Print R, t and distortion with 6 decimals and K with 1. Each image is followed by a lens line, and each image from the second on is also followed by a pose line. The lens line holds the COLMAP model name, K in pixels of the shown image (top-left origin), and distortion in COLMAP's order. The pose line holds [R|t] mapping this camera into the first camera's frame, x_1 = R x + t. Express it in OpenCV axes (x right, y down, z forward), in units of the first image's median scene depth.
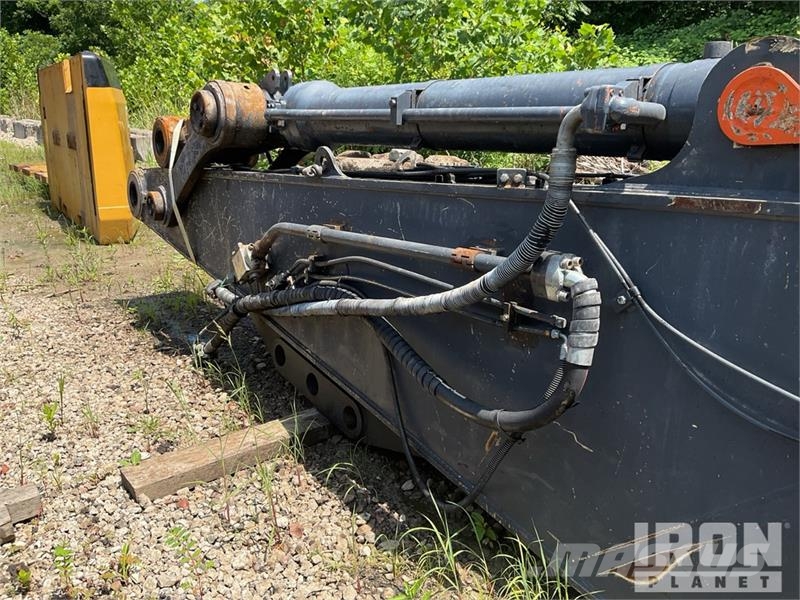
lens RADIAL K [[672.9, 0, 398.3], [0, 672.9, 296.5], [0, 0, 1]] dist [0.125896, -0.282461]
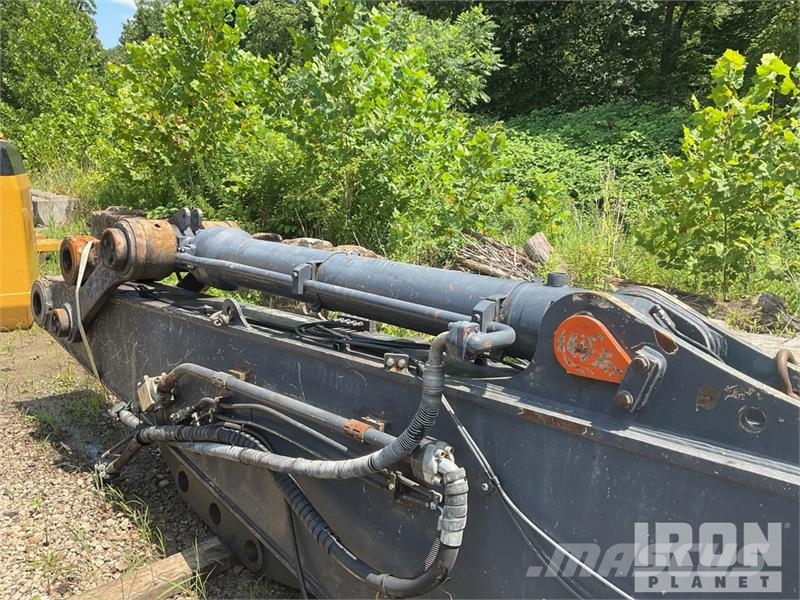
lens RADIAL K [[671.1, 0, 399.1], [0, 671.1, 299.2], [0, 0, 1]] dist [0.090966, -0.178930]
pose [[0.991548, 0.007923, 0.129500, 0.014068], [0.001532, 0.997349, -0.072751, -0.119725], [-0.129733, 0.072334, 0.988907, -0.081007]]
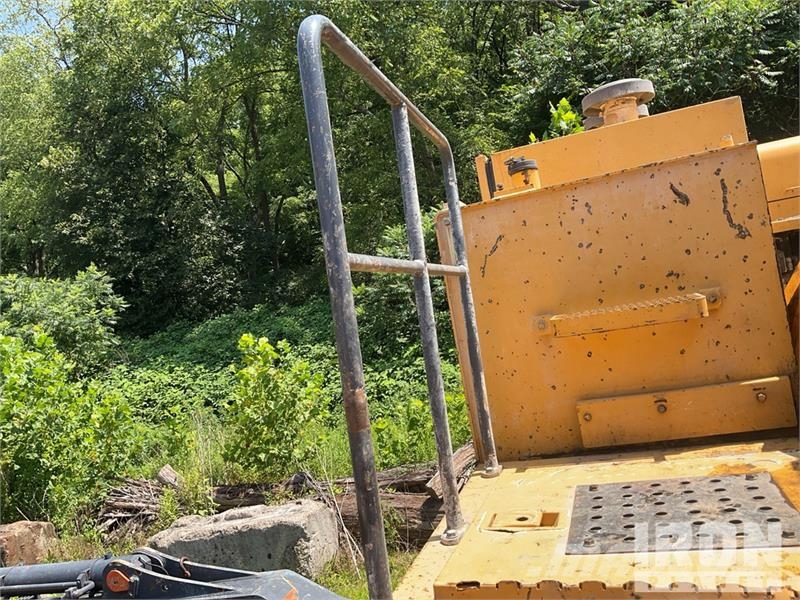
lens RADIAL K [[671.1, 0, 399.1], [0, 671.1, 299.2], [0, 0, 1]] dist [0.090966, -0.178930]
pose [[0.808460, -0.168755, 0.563839, -0.009468], [0.342098, 0.914295, -0.216873, -0.154158], [-0.478916, 0.368221, 0.796902, -1.382833]]
